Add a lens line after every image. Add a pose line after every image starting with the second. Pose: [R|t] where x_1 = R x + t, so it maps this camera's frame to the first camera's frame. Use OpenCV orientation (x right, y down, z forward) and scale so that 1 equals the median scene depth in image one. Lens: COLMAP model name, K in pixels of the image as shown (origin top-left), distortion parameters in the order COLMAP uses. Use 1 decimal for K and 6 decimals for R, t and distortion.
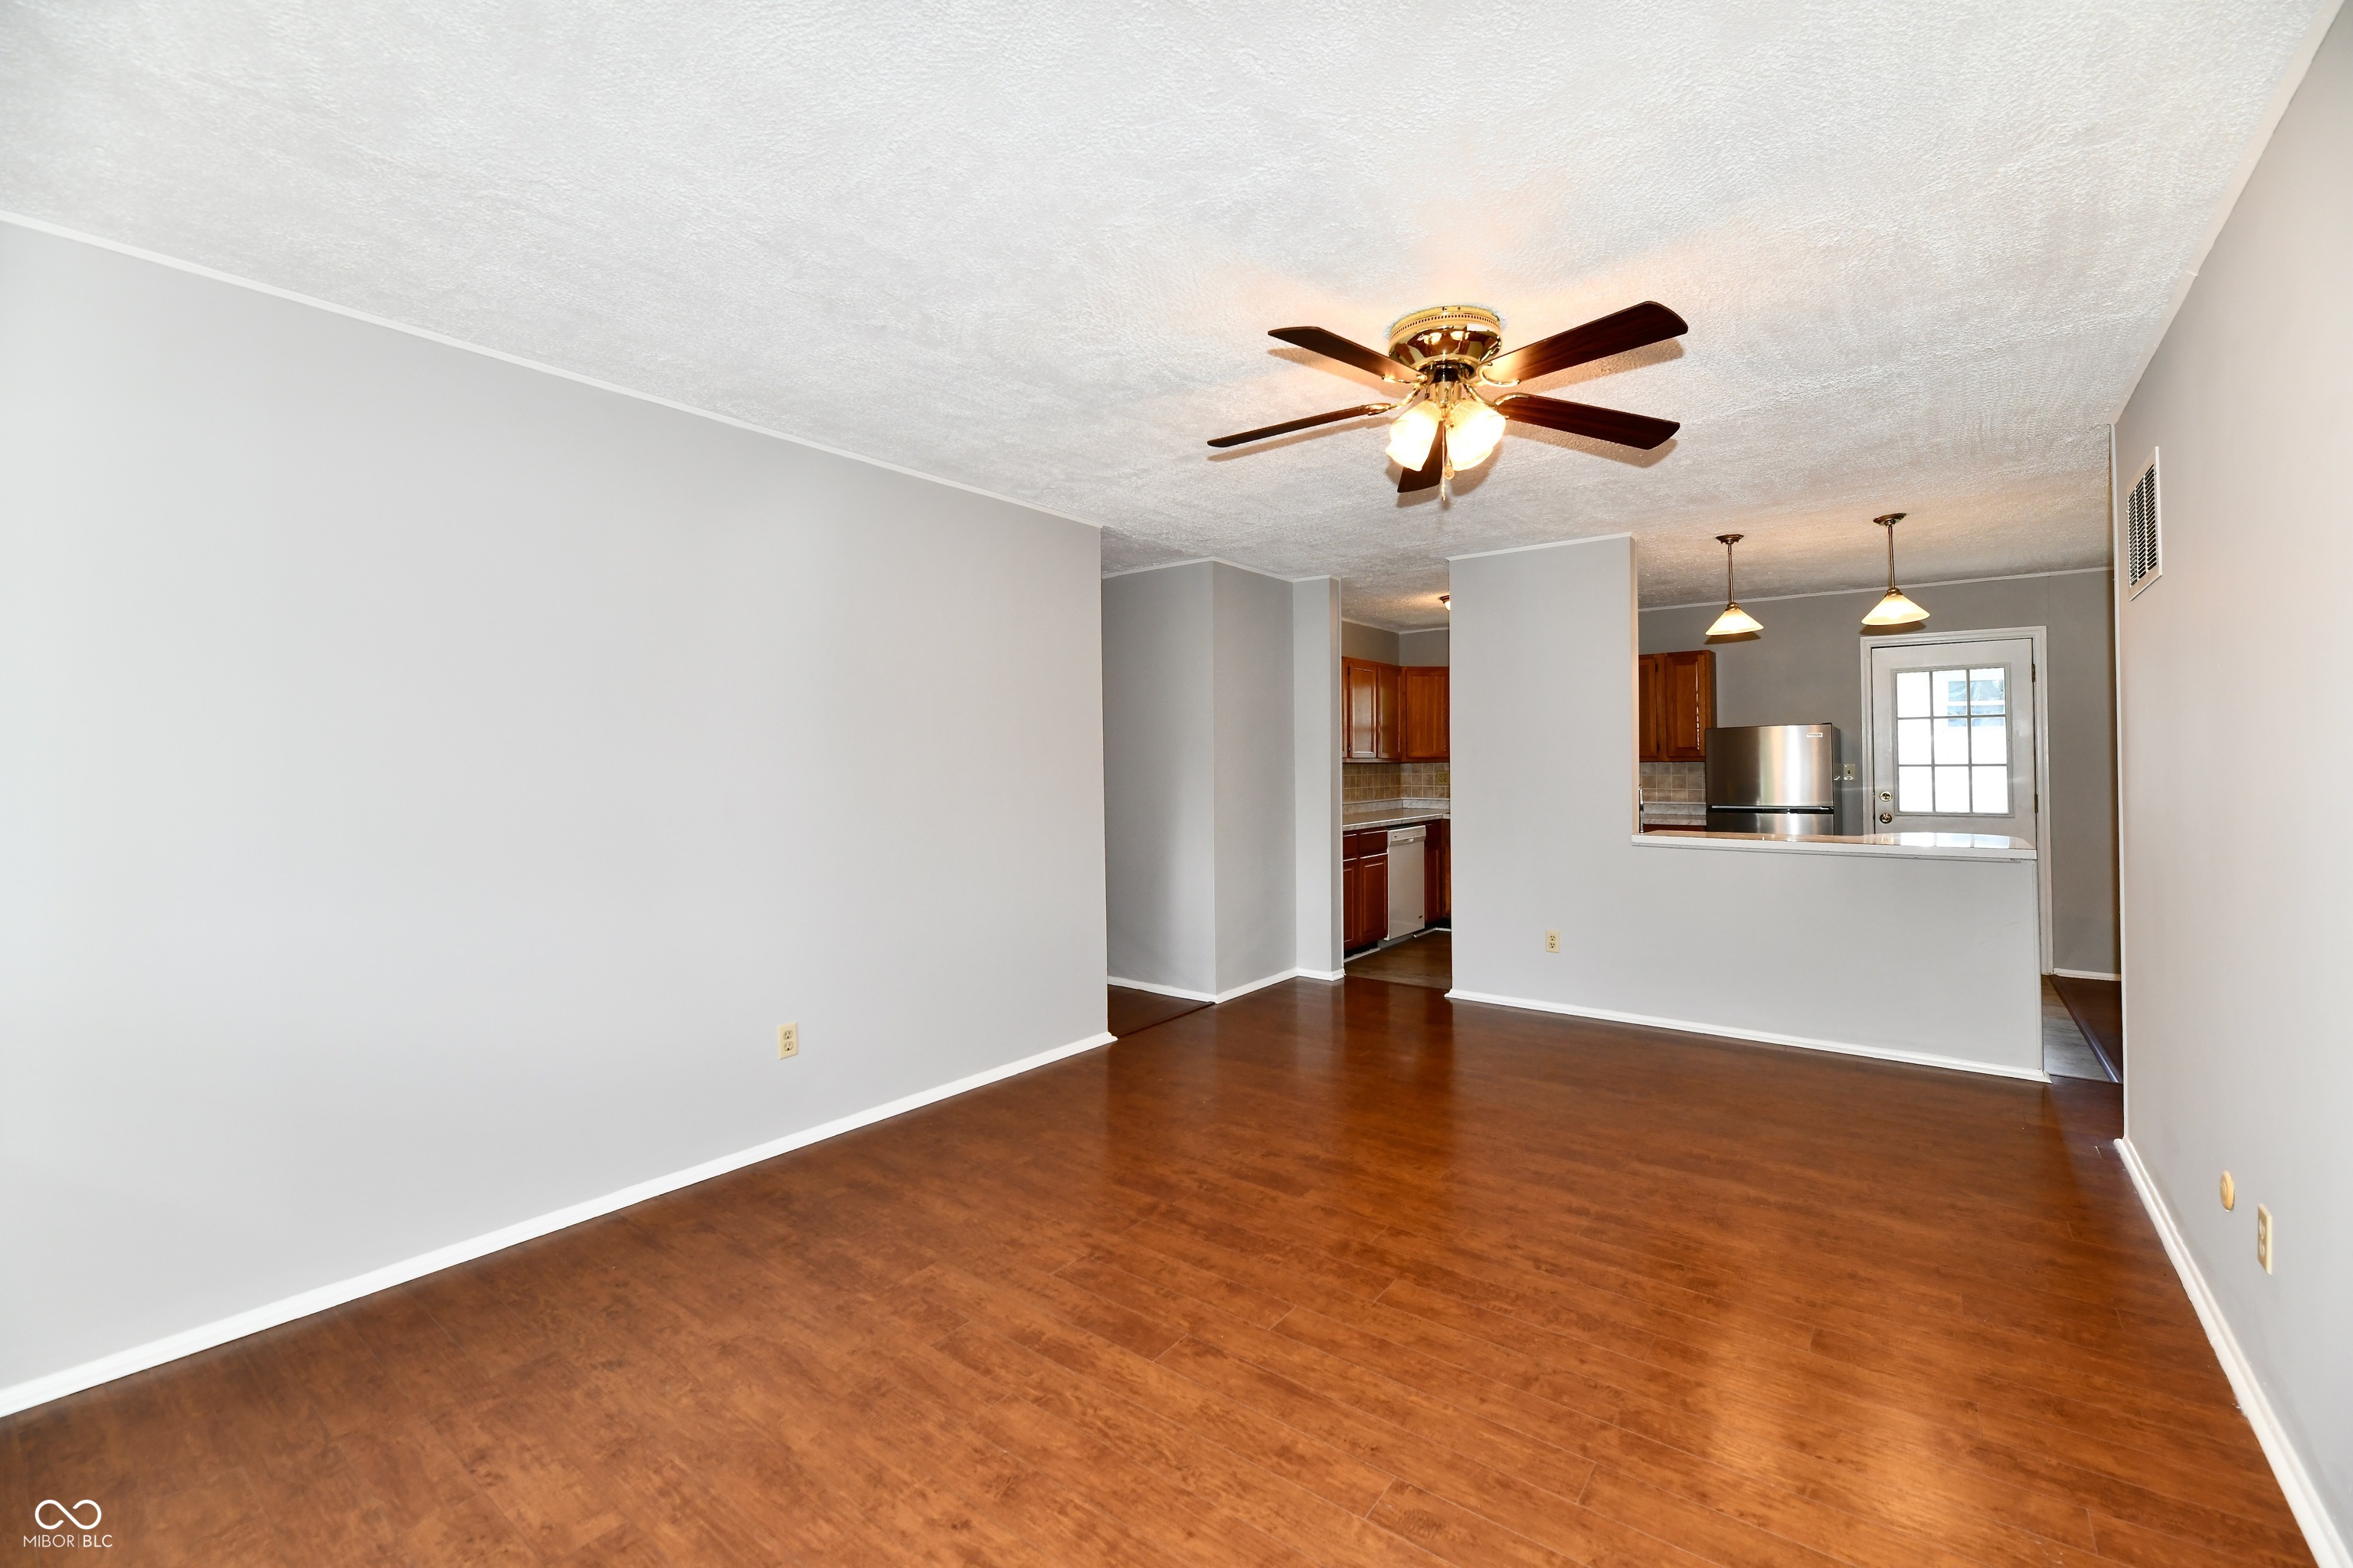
lens RADIAL K [[920.1, 0, 1176.5], [0, 920.1, 784.0], [0, 0, 1]] dist [0.002102, -0.003060]
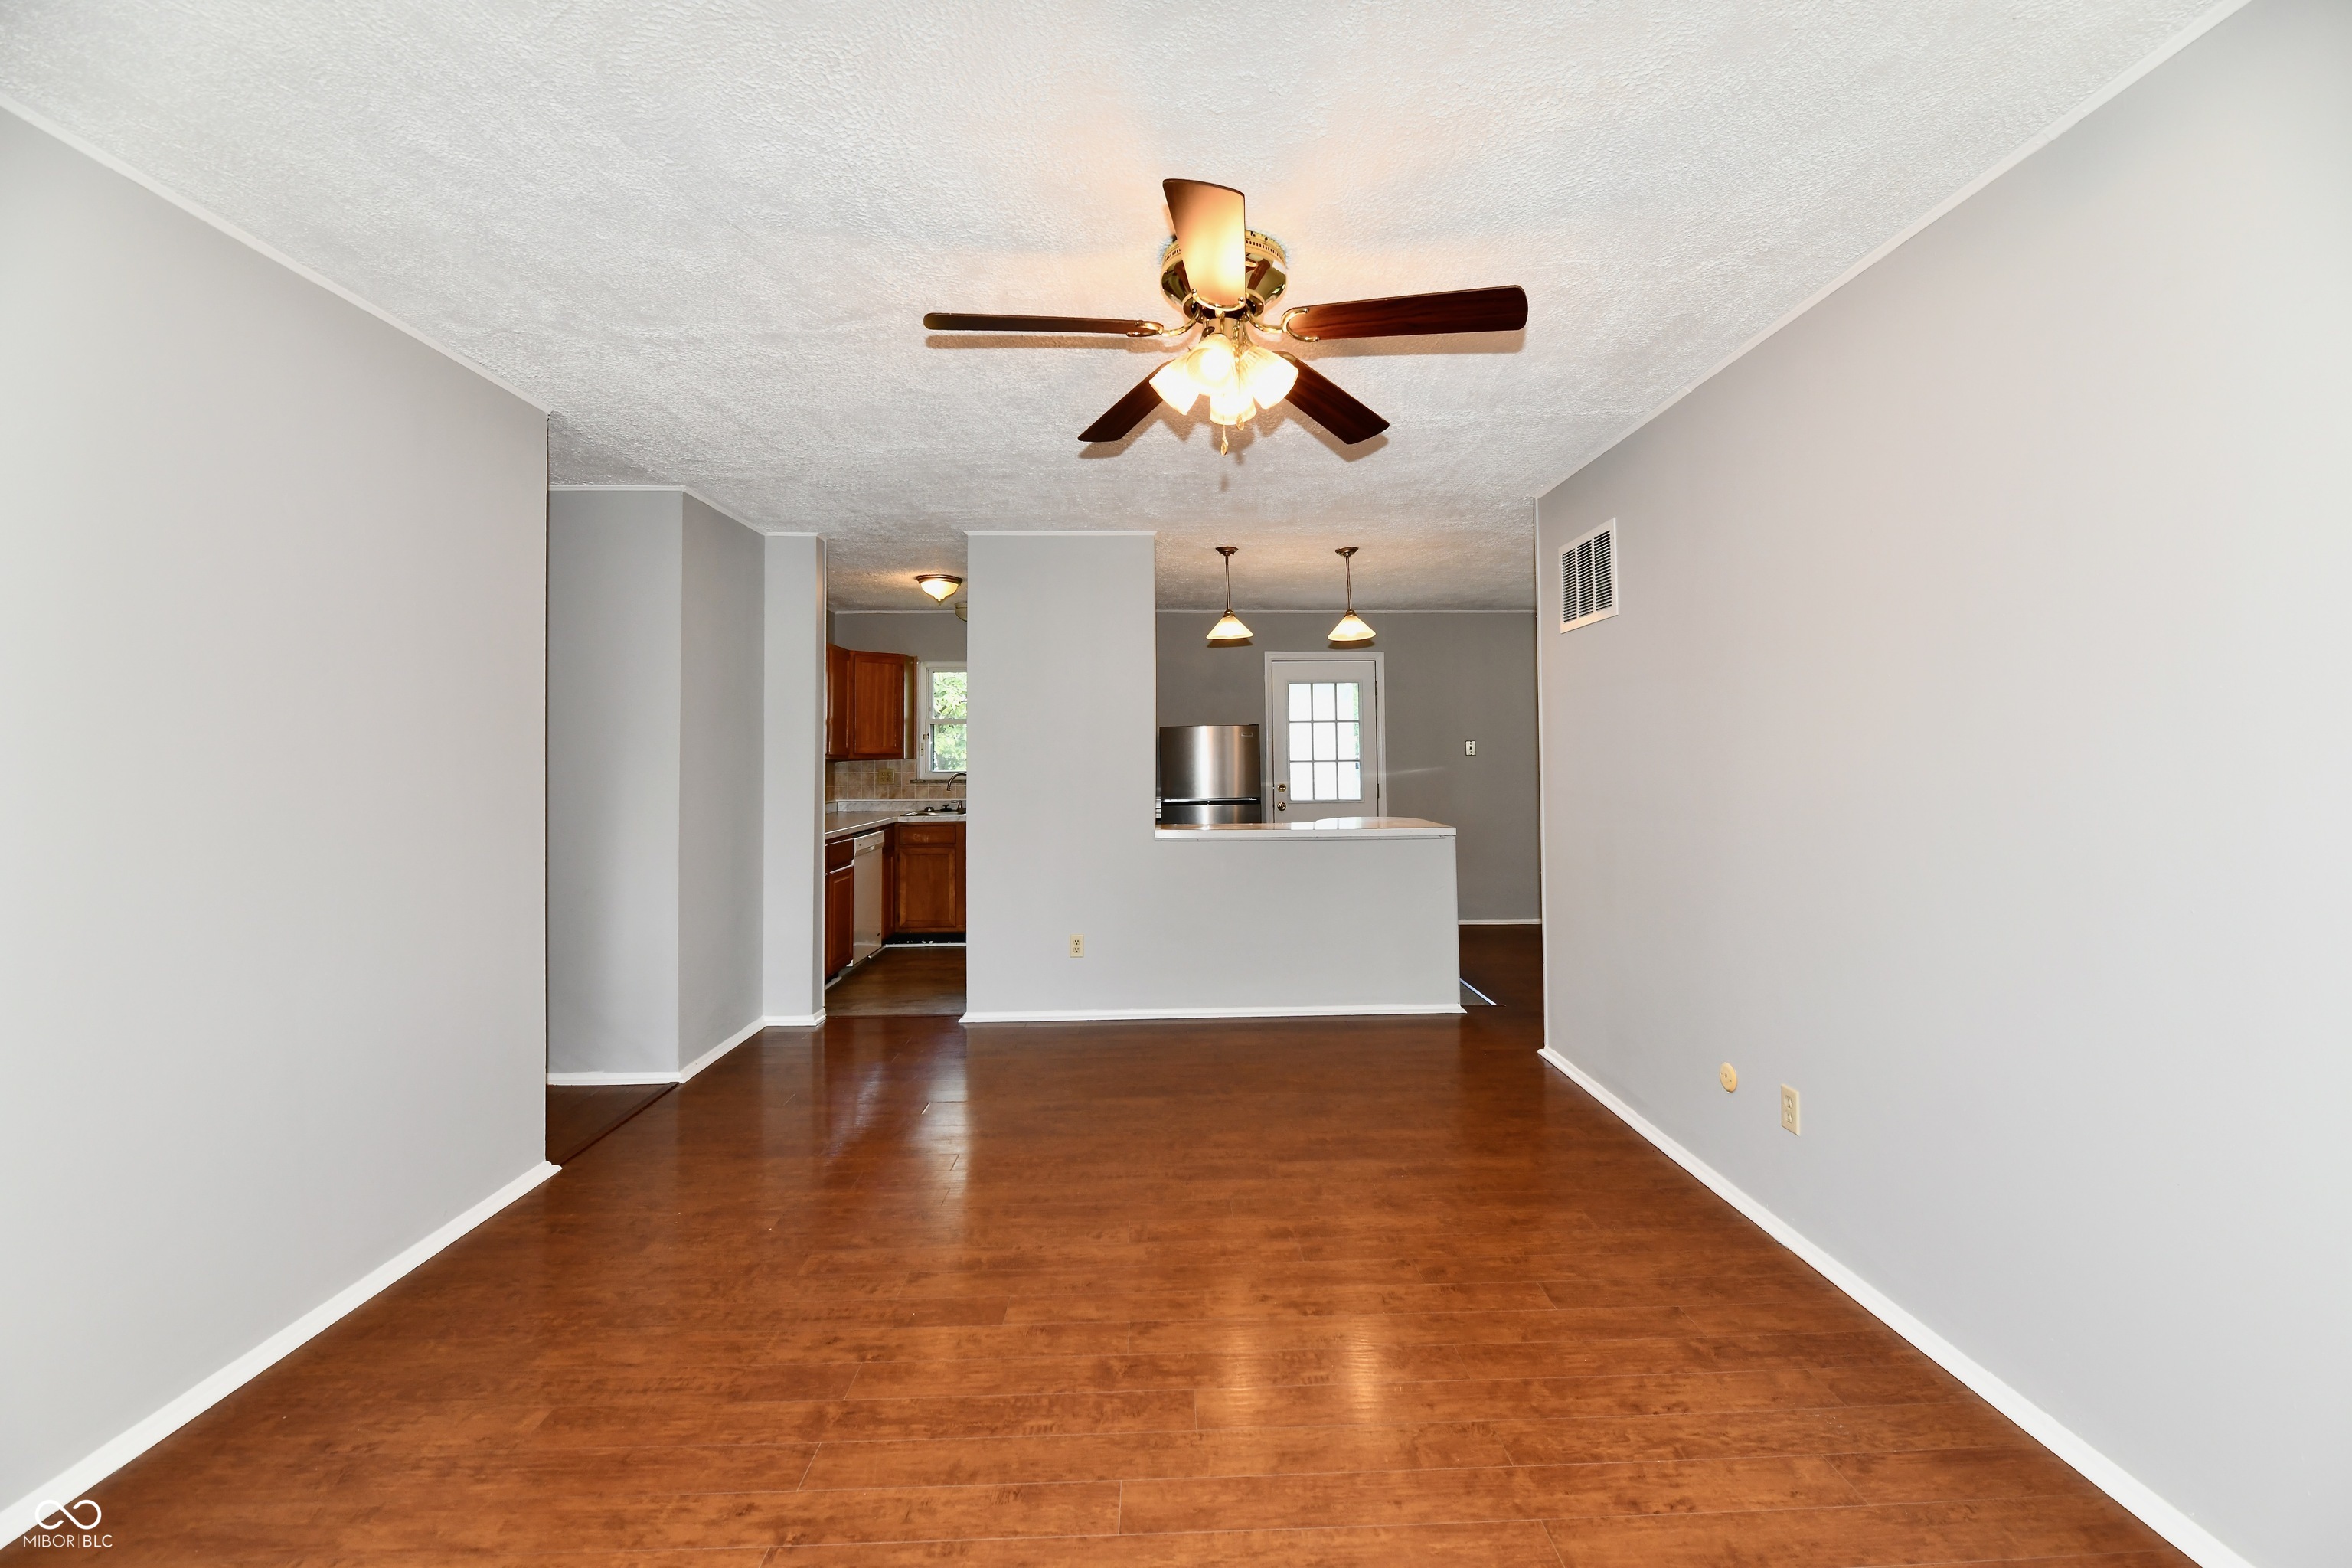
lens RADIAL K [[973.0, 0, 1176.6], [0, 973.0, 747.0], [0, 0, 1]] dist [0.000714, -0.003481]
pose [[0.789596, 0.007226, 0.613585, -0.210431], [0.016012, 0.999348, -0.032374, -0.001408], [-0.613418, 0.035387, 0.788965, 0.214483]]
